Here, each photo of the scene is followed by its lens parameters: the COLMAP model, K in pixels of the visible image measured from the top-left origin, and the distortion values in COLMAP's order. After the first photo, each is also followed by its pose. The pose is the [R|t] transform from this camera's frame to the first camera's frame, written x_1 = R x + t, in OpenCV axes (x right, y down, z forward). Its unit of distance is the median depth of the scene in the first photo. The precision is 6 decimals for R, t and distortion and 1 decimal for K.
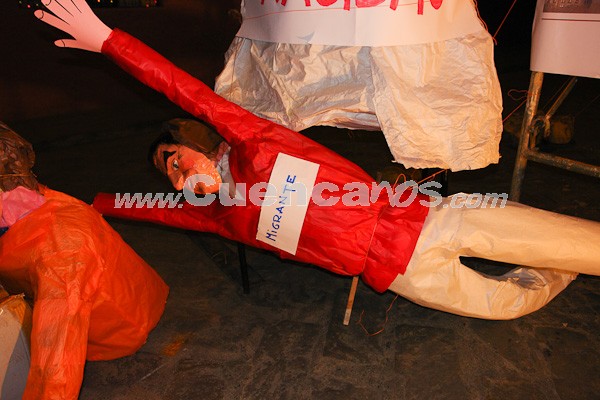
lens RADIAL K [[465.2, 0, 300.3], [0, 465.2, 201.2], [0, 0, 1]] dist [-0.054876, 0.029653]
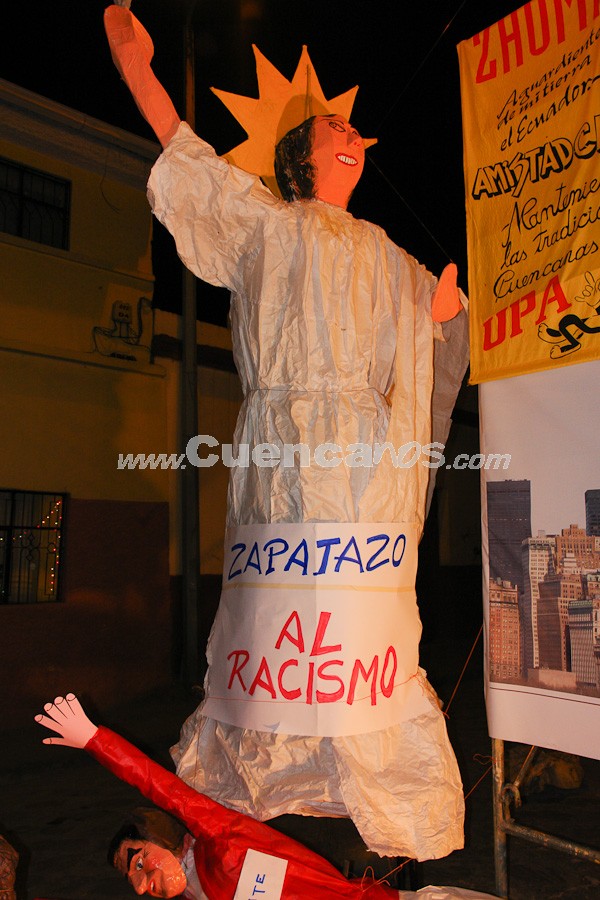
lens RADIAL K [[697.8, 0, 299.0], [0, 697.8, 448.0], [0, 0, 1]] dist [-0.054876, 0.029653]
pose [[0.994097, 0.025788, 0.105386, -0.110795], [0.033364, 0.851616, -0.523103, -0.058415], [-0.103239, 0.523531, 0.845729, -0.707275]]
